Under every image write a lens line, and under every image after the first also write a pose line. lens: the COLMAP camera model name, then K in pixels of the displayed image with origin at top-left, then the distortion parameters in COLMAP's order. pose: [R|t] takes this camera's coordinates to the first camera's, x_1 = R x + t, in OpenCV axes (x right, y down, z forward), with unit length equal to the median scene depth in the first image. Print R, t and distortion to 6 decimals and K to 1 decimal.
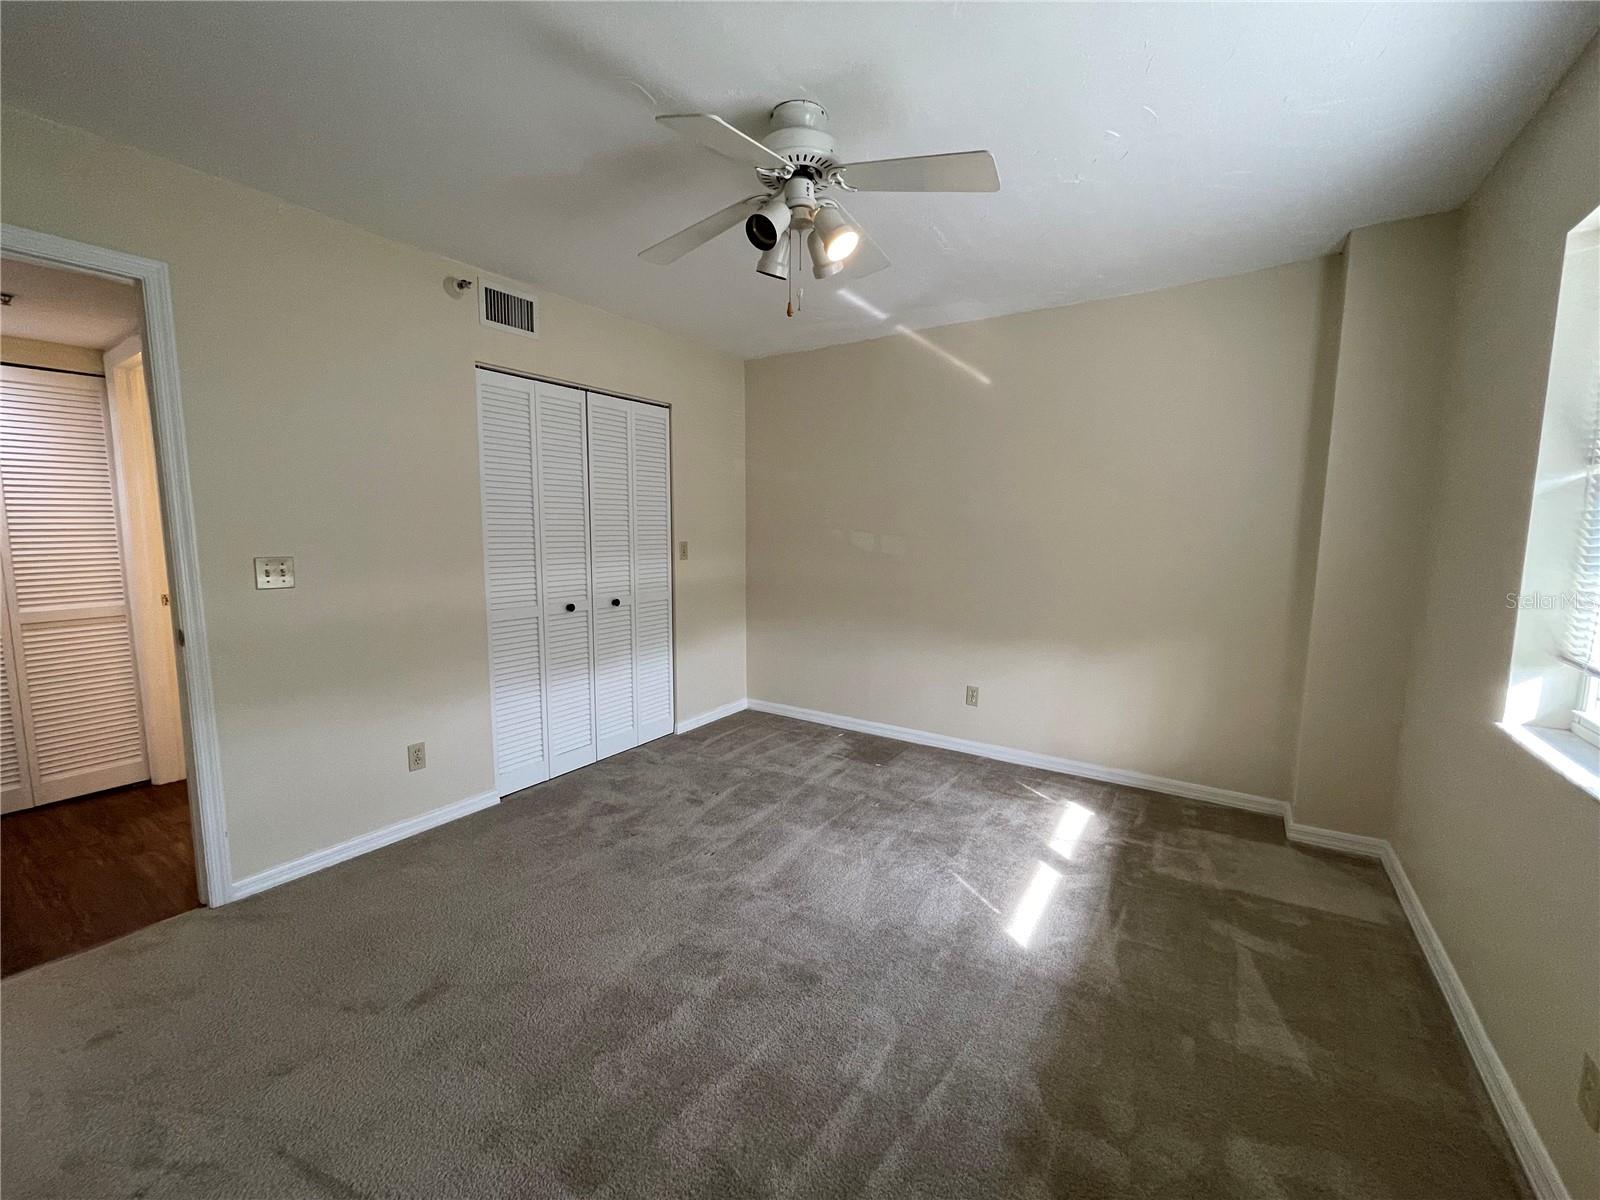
lens RADIAL K [[649.7, 0, 786.0], [0, 649.7, 594.1], [0, 0, 1]] dist [-0.001126, -0.000989]
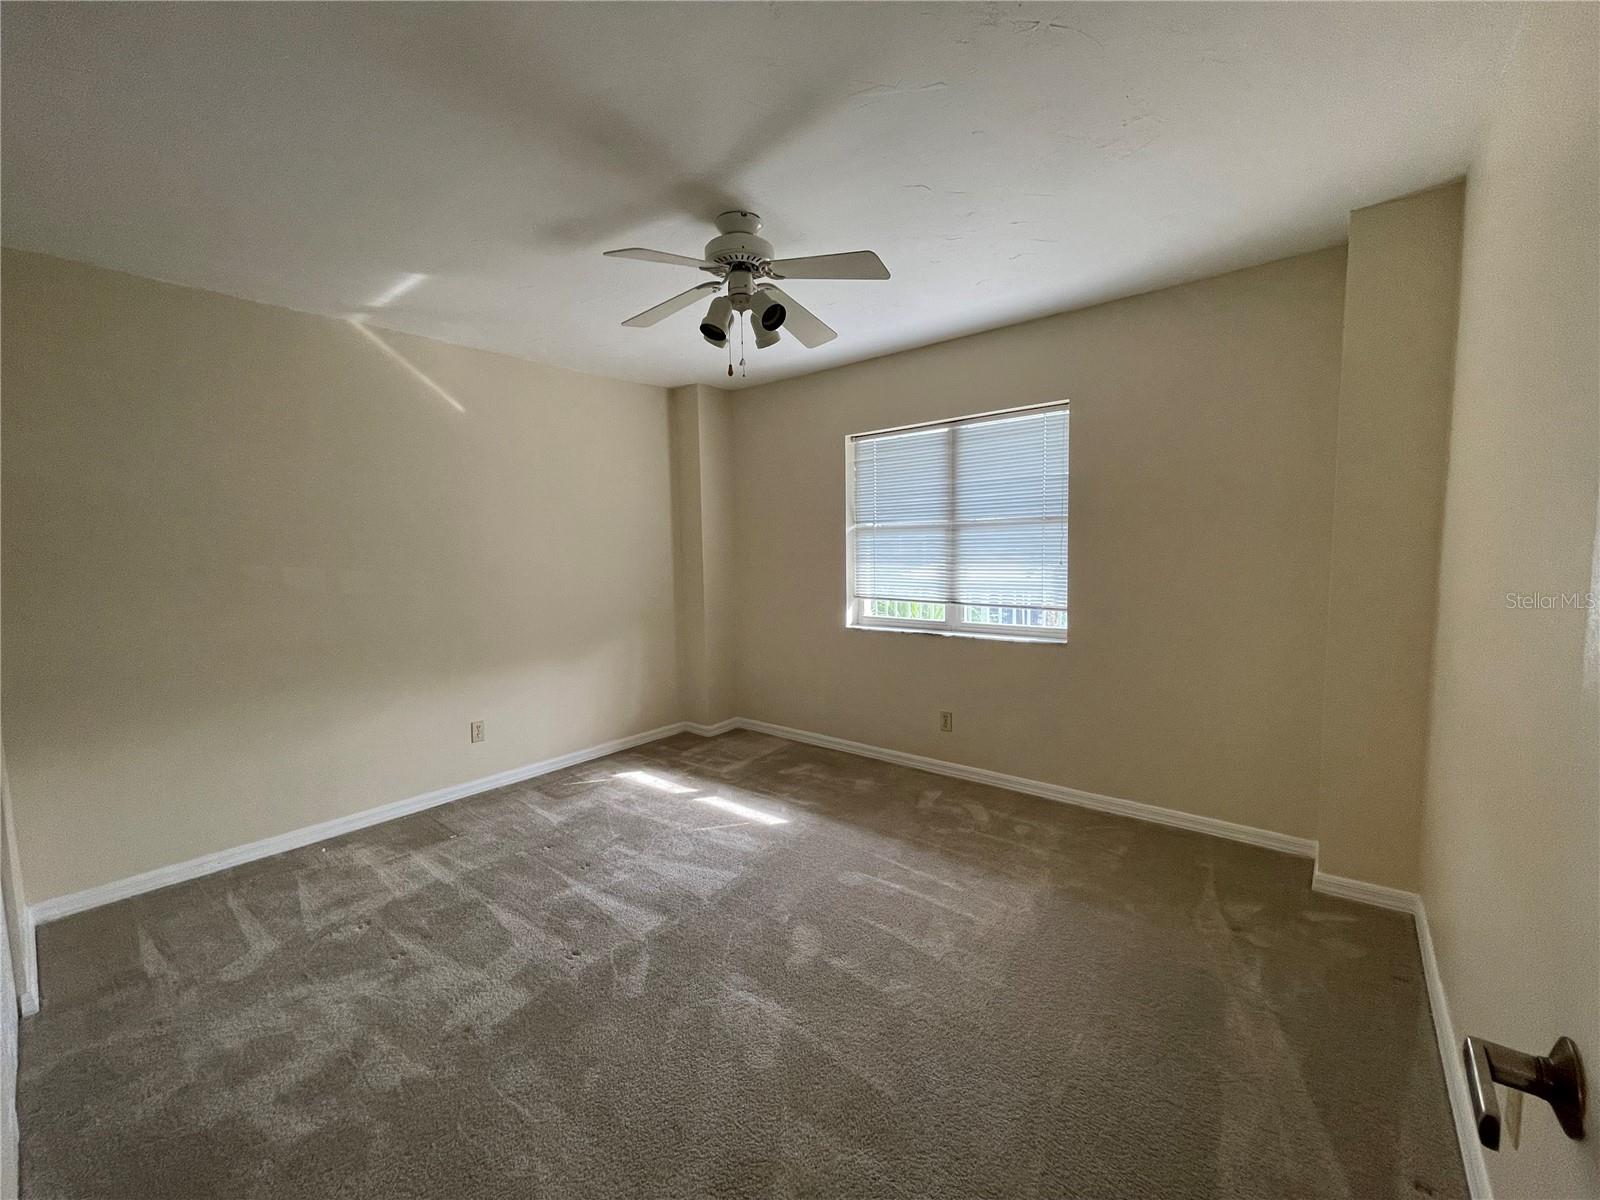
lens RADIAL K [[649.7, 0, 793.3], [0, 649.7, 600.5], [0, 0, 1]] dist [-0.001126, -0.000989]
pose [[0.097705, -0.086306, 0.991466, -0.734809], [0.125621, 0.989334, 0.073741, -0.058230], [-0.987255, 0.117345, 0.107504, 0.498579]]
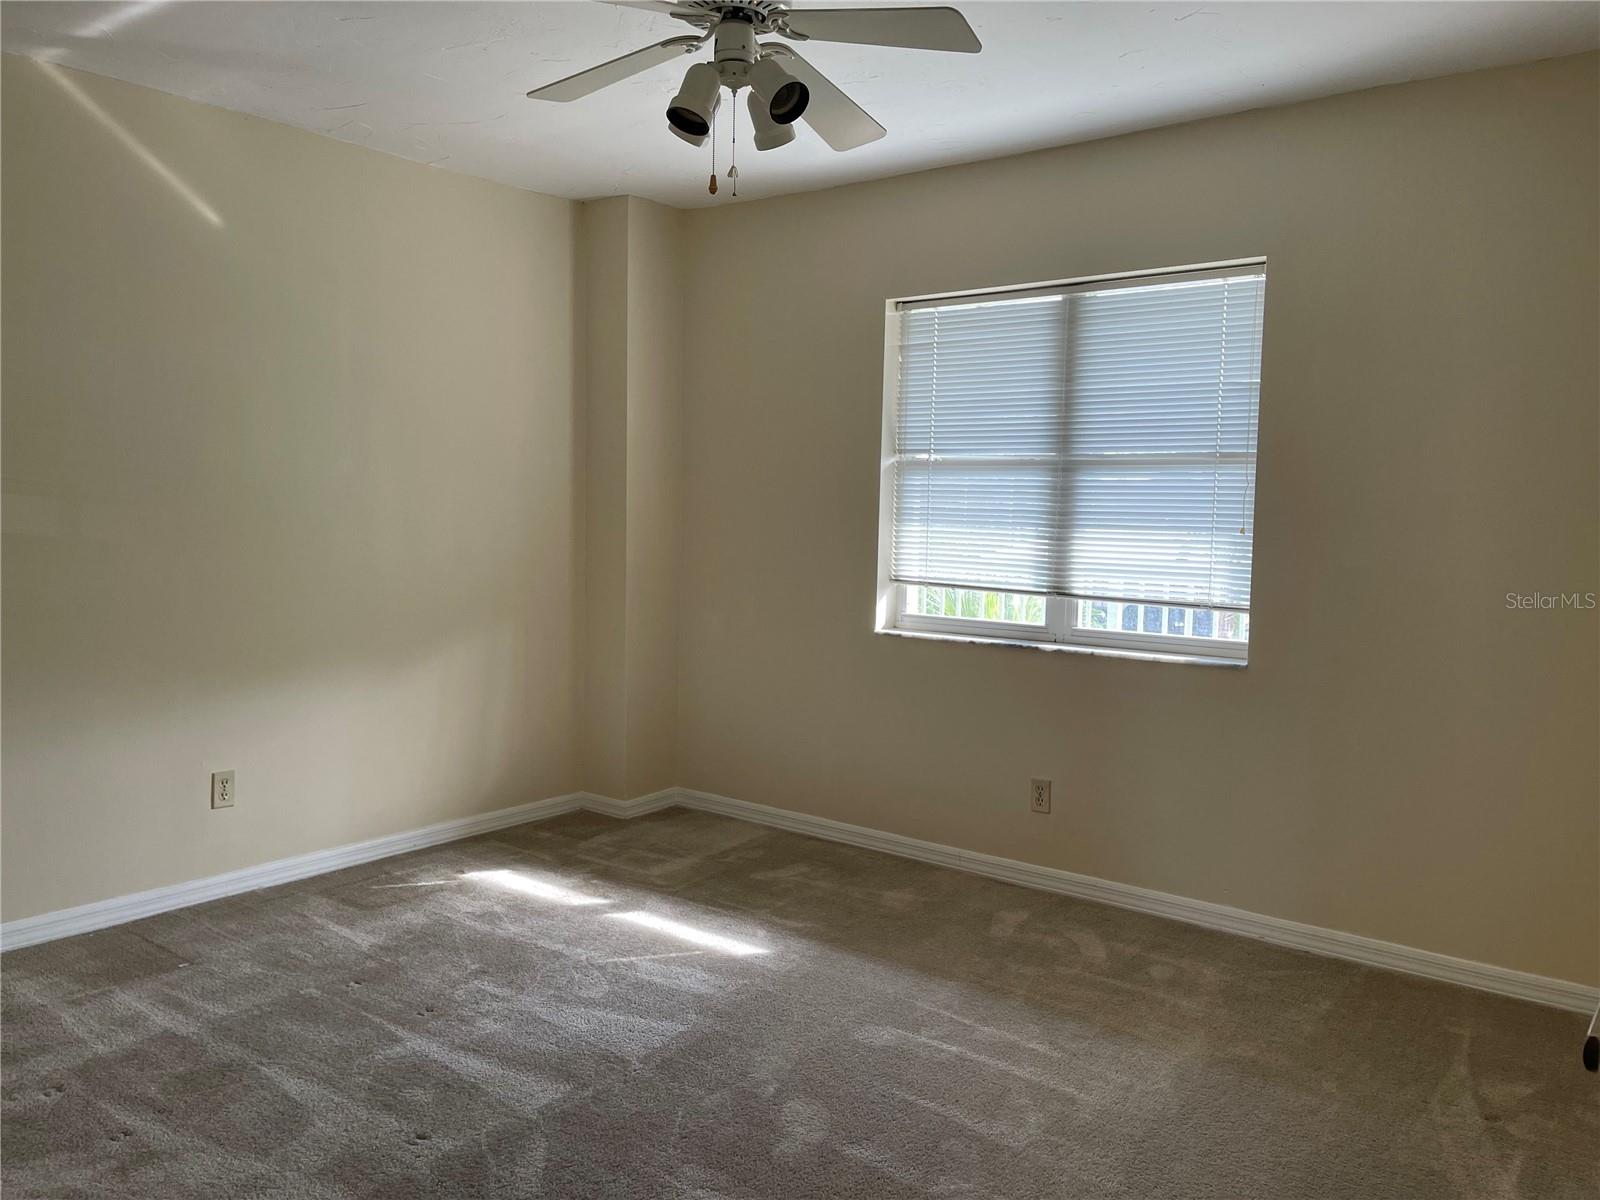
lens RADIAL K [[1214.8, 0, 813.4], [0, 1214.8, 602.9], [0, 0, 1]] dist [0.036705, -0.041871]
pose [[0.058363, -0.082874, 0.994850, -0.842817], [0.086069, 0.993255, 0.077692, -0.044486], [-0.994578, 0.081091, 0.065103, 0.516714]]
